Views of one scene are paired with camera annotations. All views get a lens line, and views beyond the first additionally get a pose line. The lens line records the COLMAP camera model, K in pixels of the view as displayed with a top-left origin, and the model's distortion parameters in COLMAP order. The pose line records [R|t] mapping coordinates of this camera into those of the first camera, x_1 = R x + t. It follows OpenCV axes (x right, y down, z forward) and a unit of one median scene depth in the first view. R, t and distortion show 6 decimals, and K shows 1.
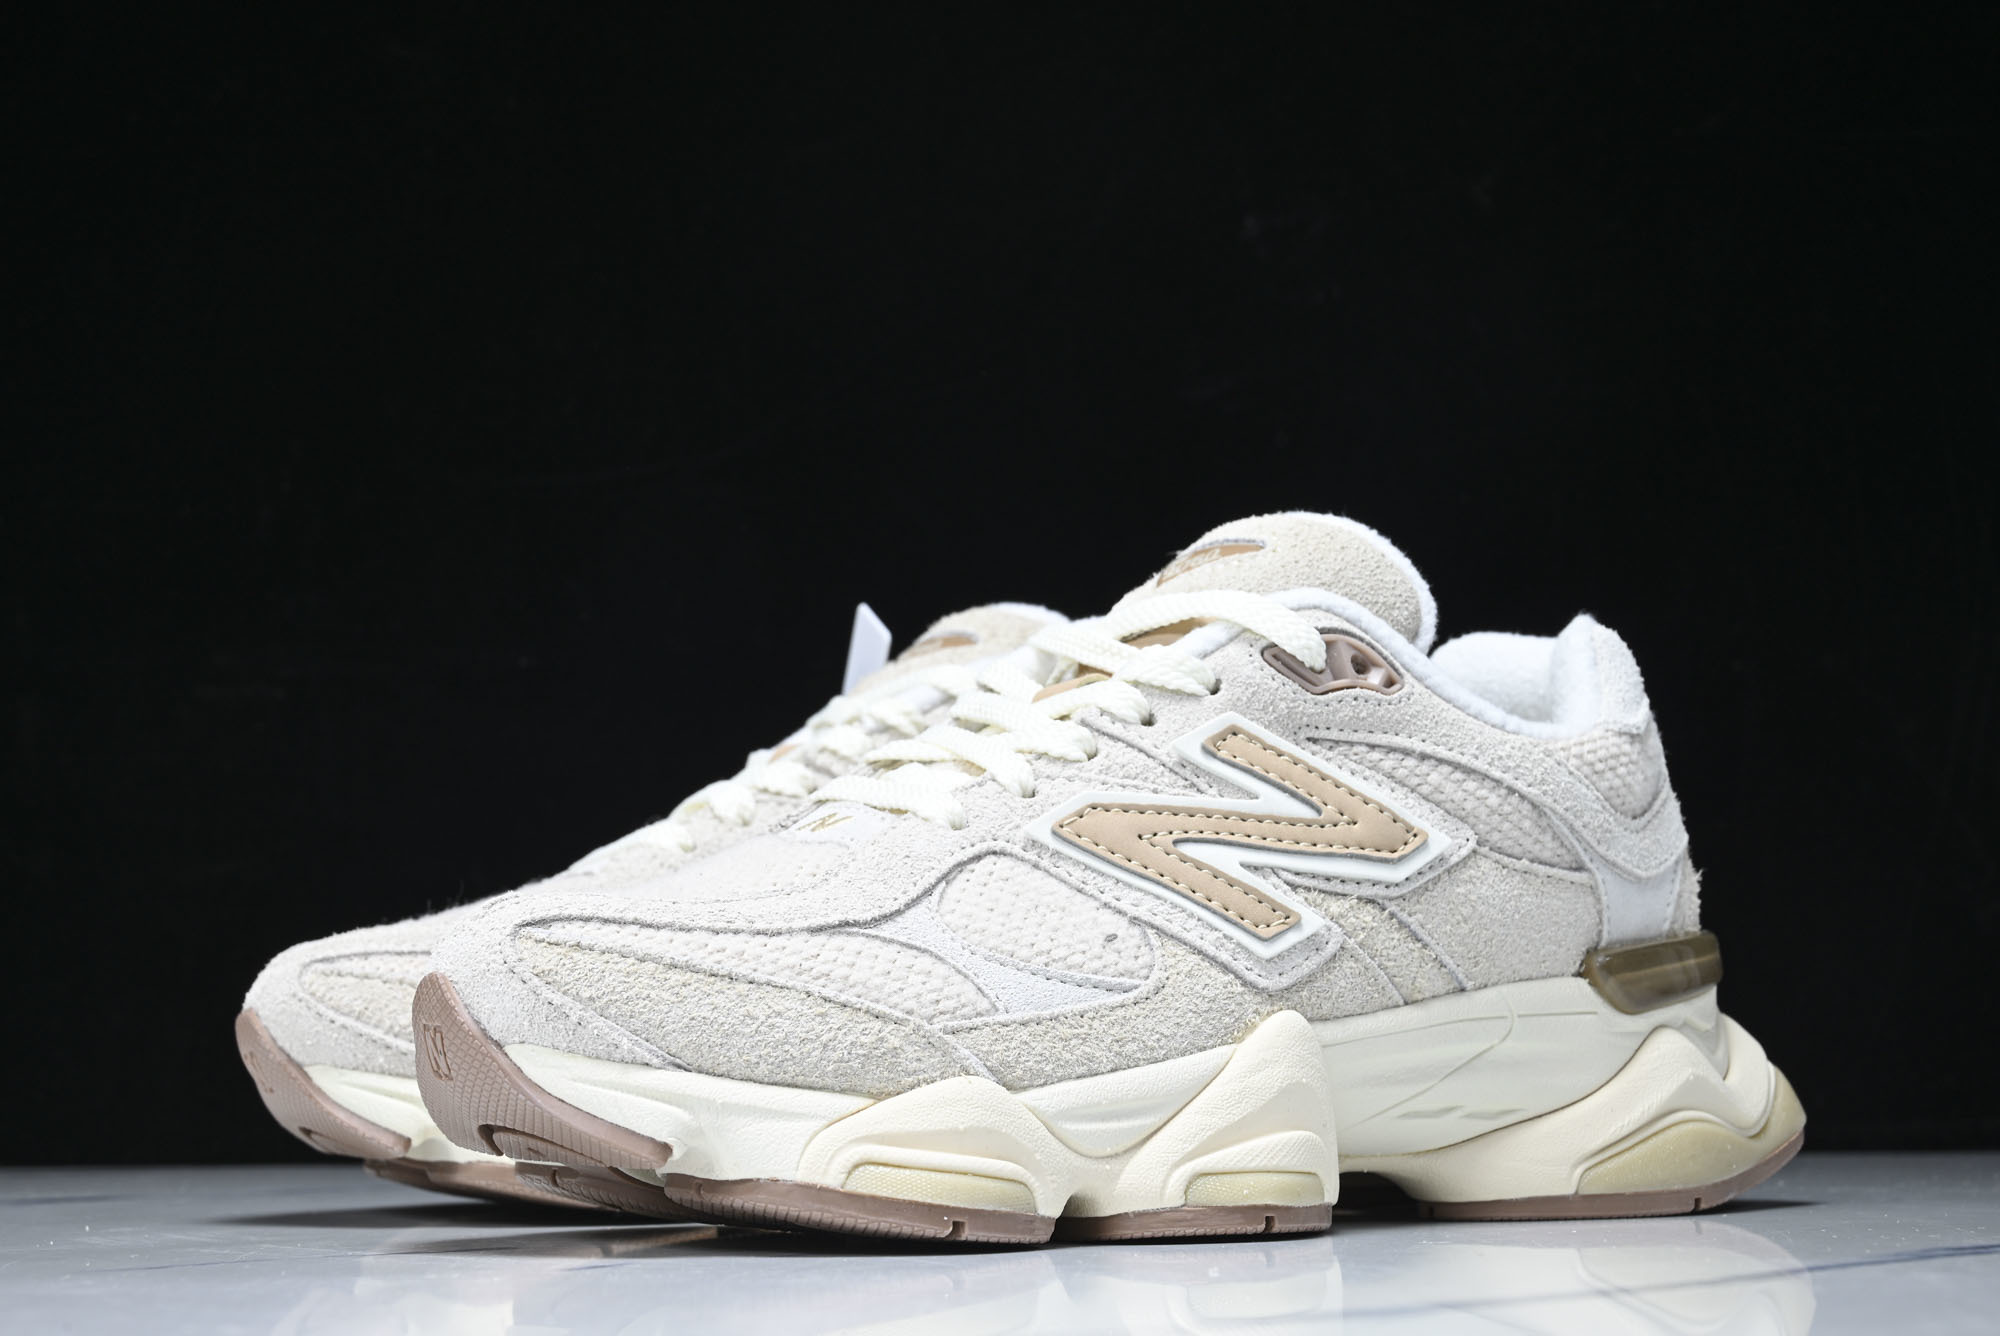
lens RADIAL K [[2965.6, 0, 1000.0], [0, 2965.6, 668.0], [0, 0, 1]] dist [-0.013495, 0.084678]
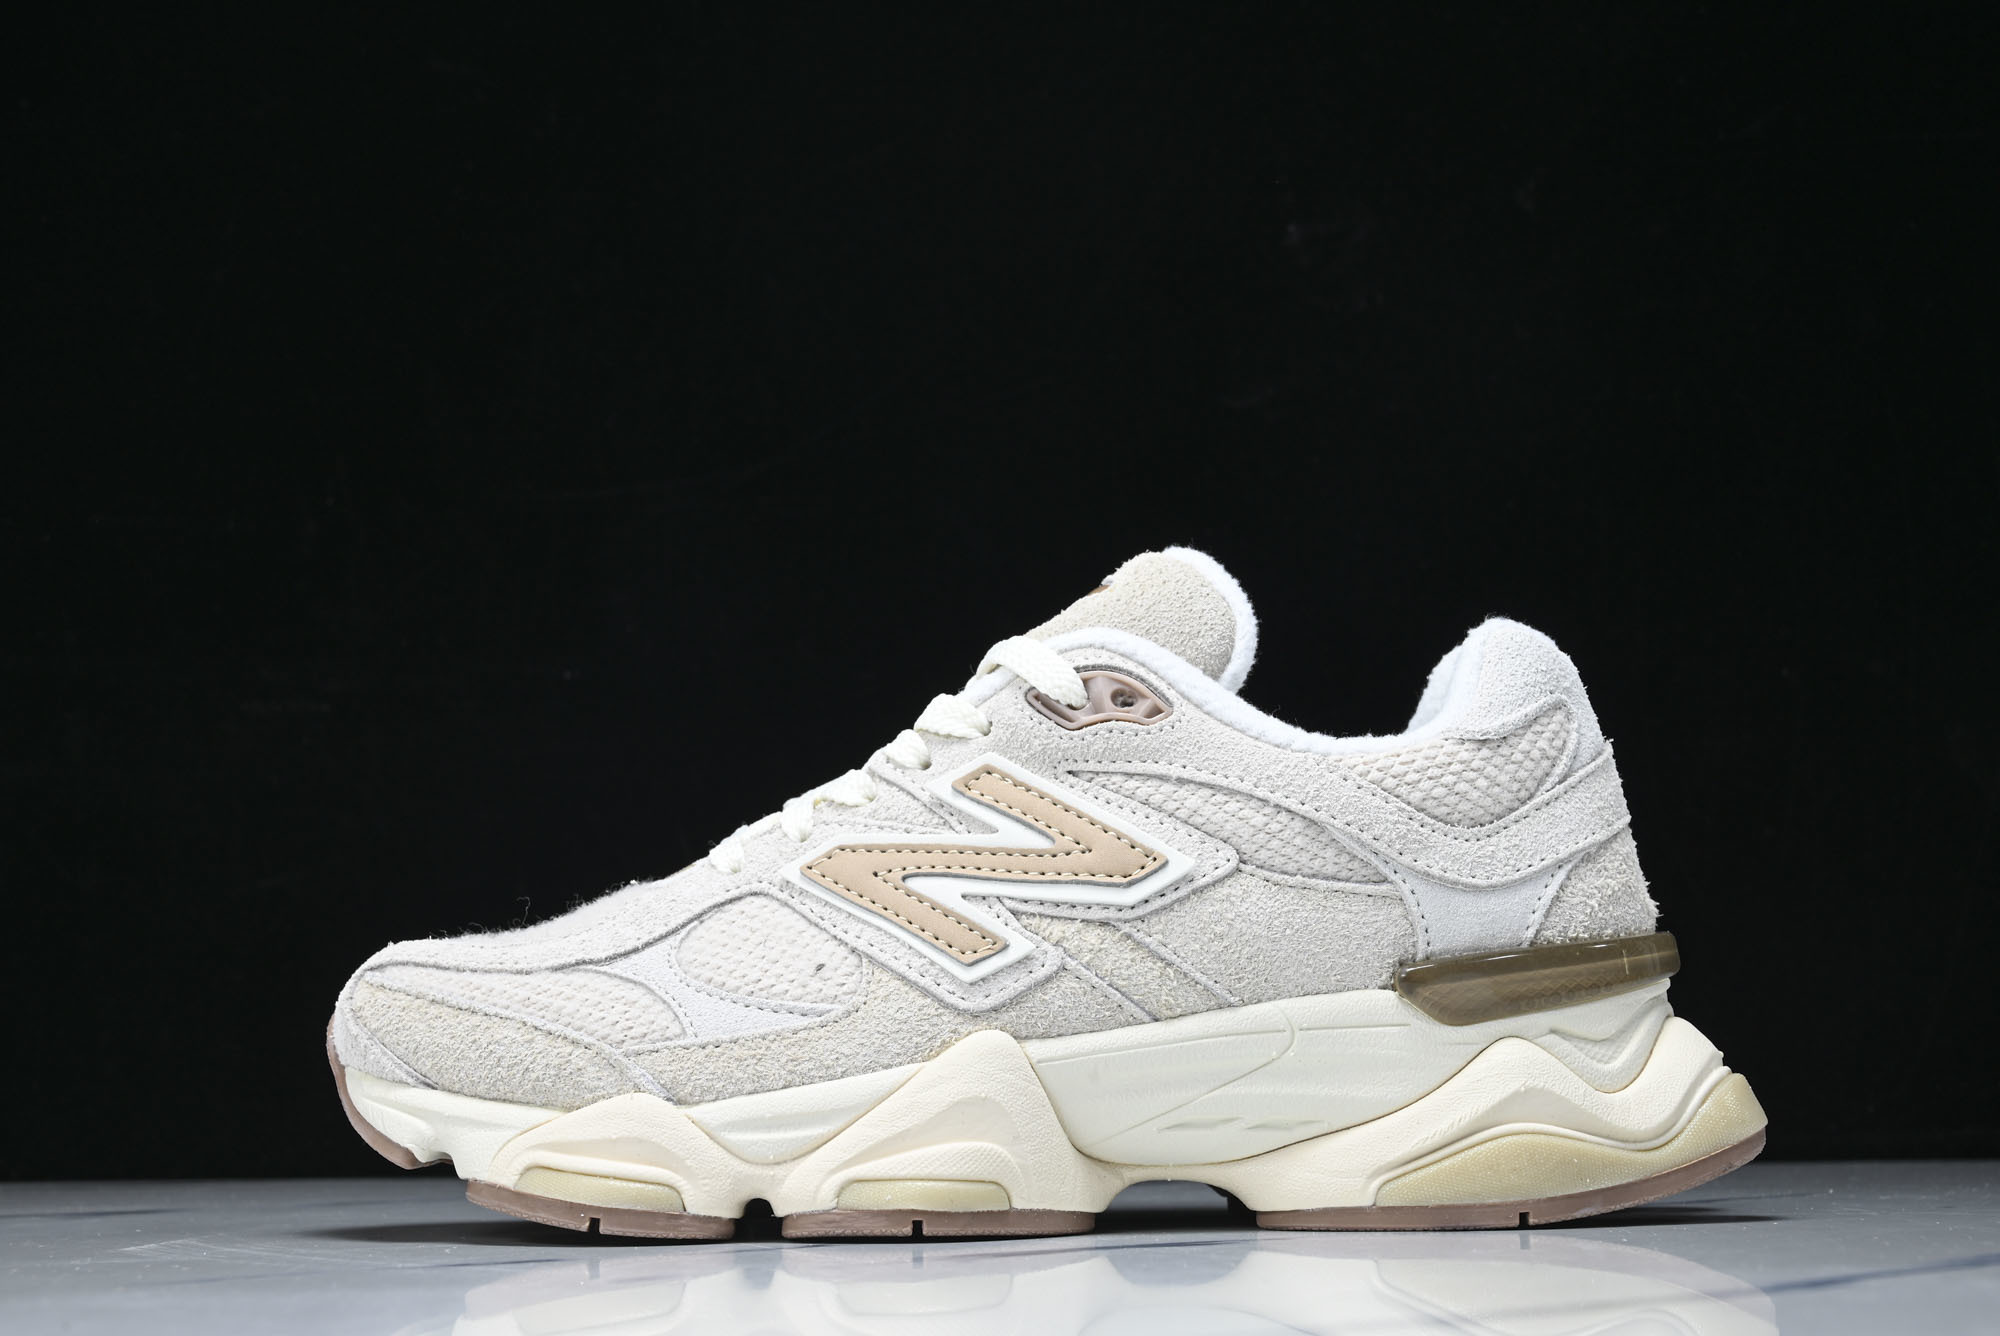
lens RADIAL K [[2965.6, 0, 1000.0], [0, 2965.6, 668.0], [0, 0, 1]] dist [-0.013495, 0.084678]
pose [[0.845564, -0.076571, -0.528355, 0.665146], [0.078347, 0.996744, -0.019067, 0.005153], [0.528095, -0.025273, 0.848809, 0.088267]]
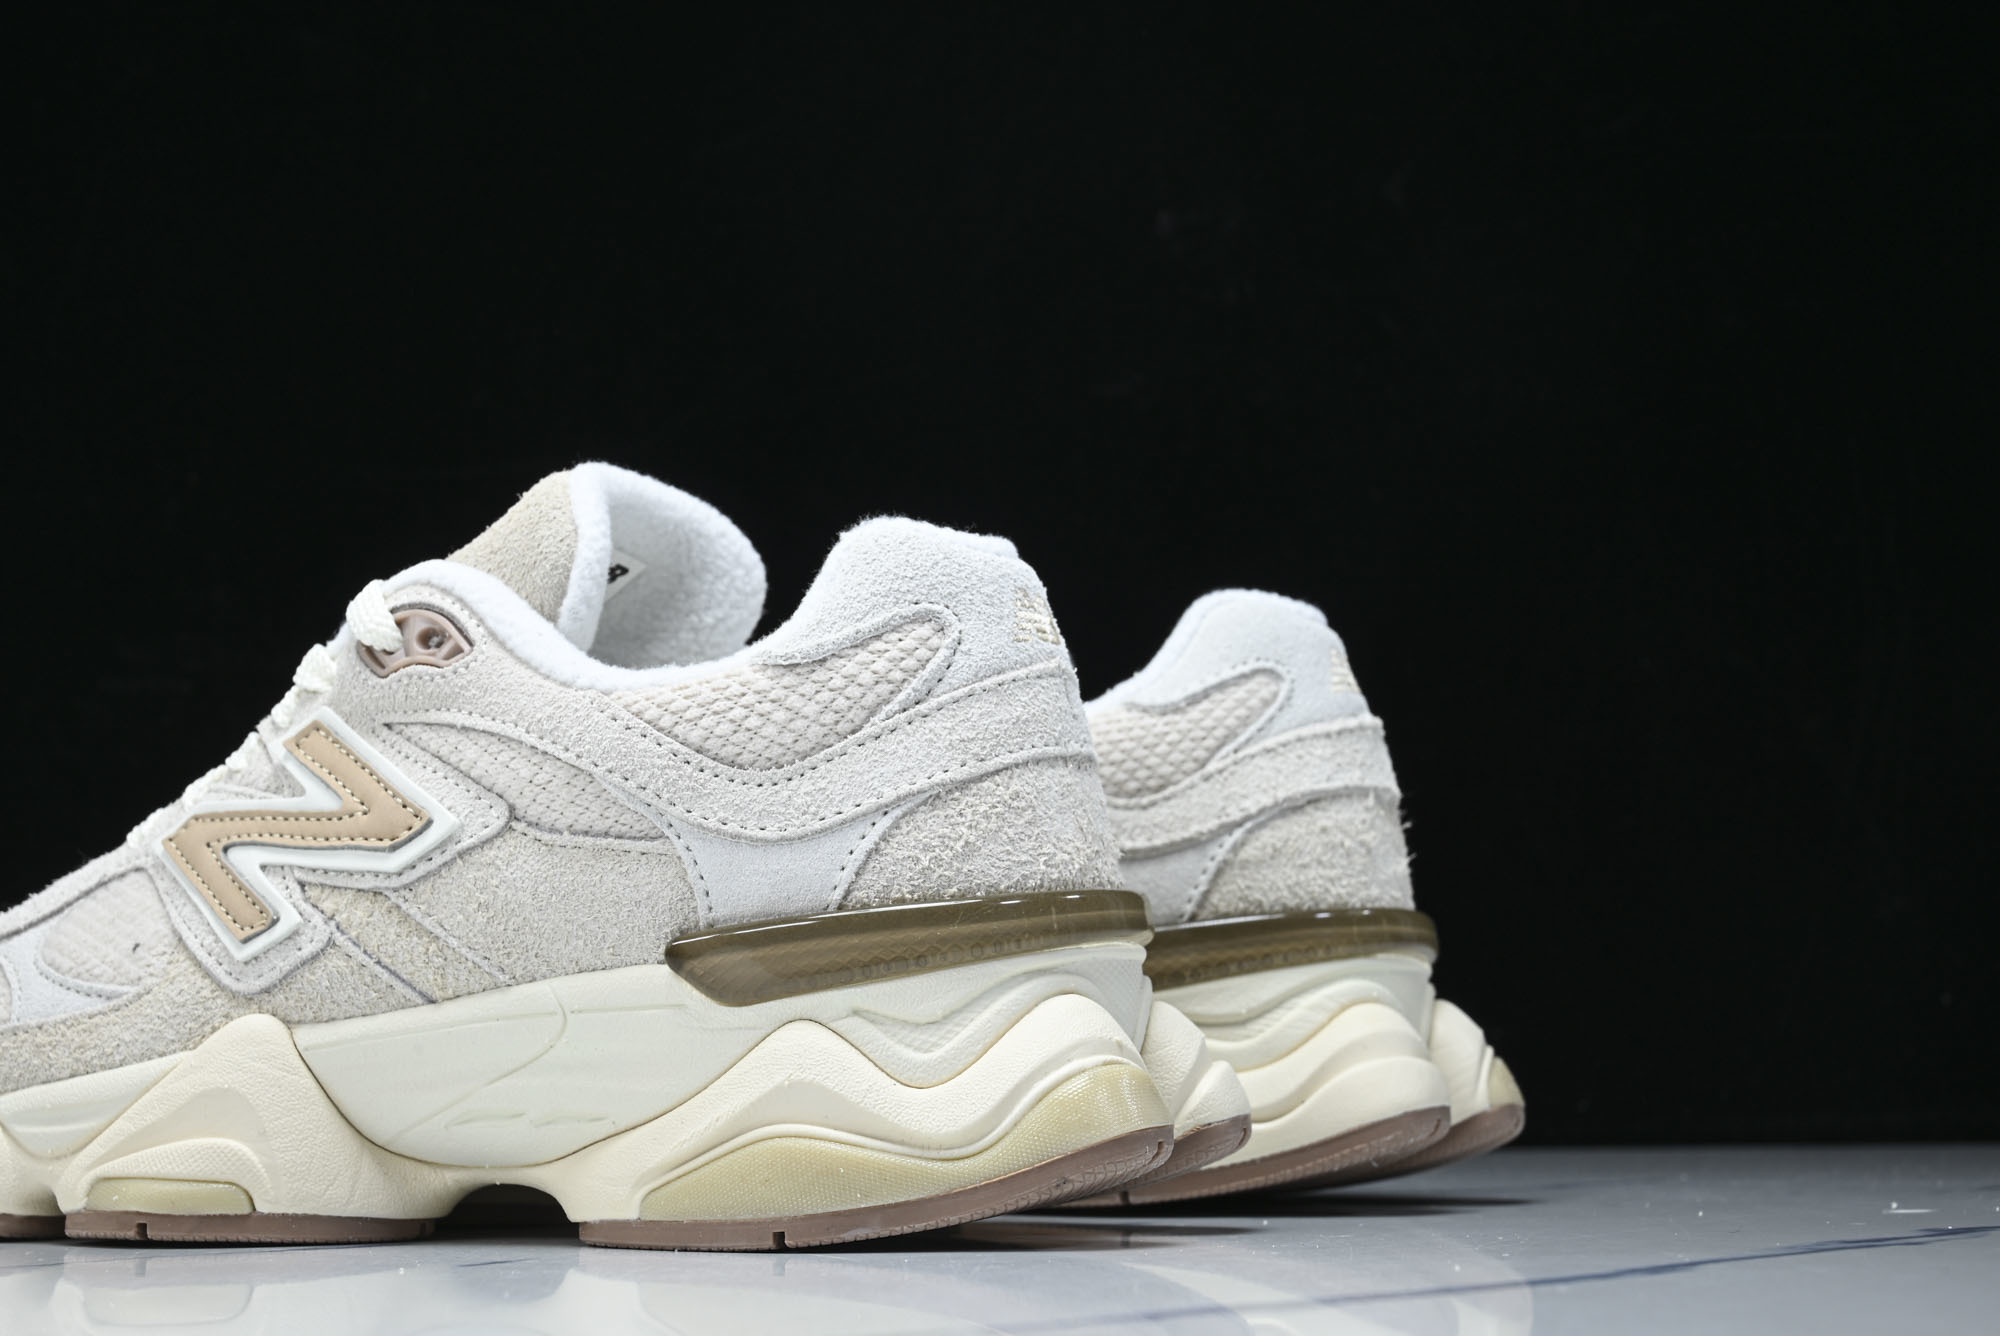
lens RADIAL K [[2965.6, 0, 1000.0], [0, 2965.6, 668.0], [0, 0, 1]] dist [-0.013495, 0.084678]
pose [[0.547682, -0.110488, -0.829360, 1.027429], [0.118252, 0.991514, -0.054001, 0.082565], [0.828288, -0.068499, 0.556100, 0.654289]]
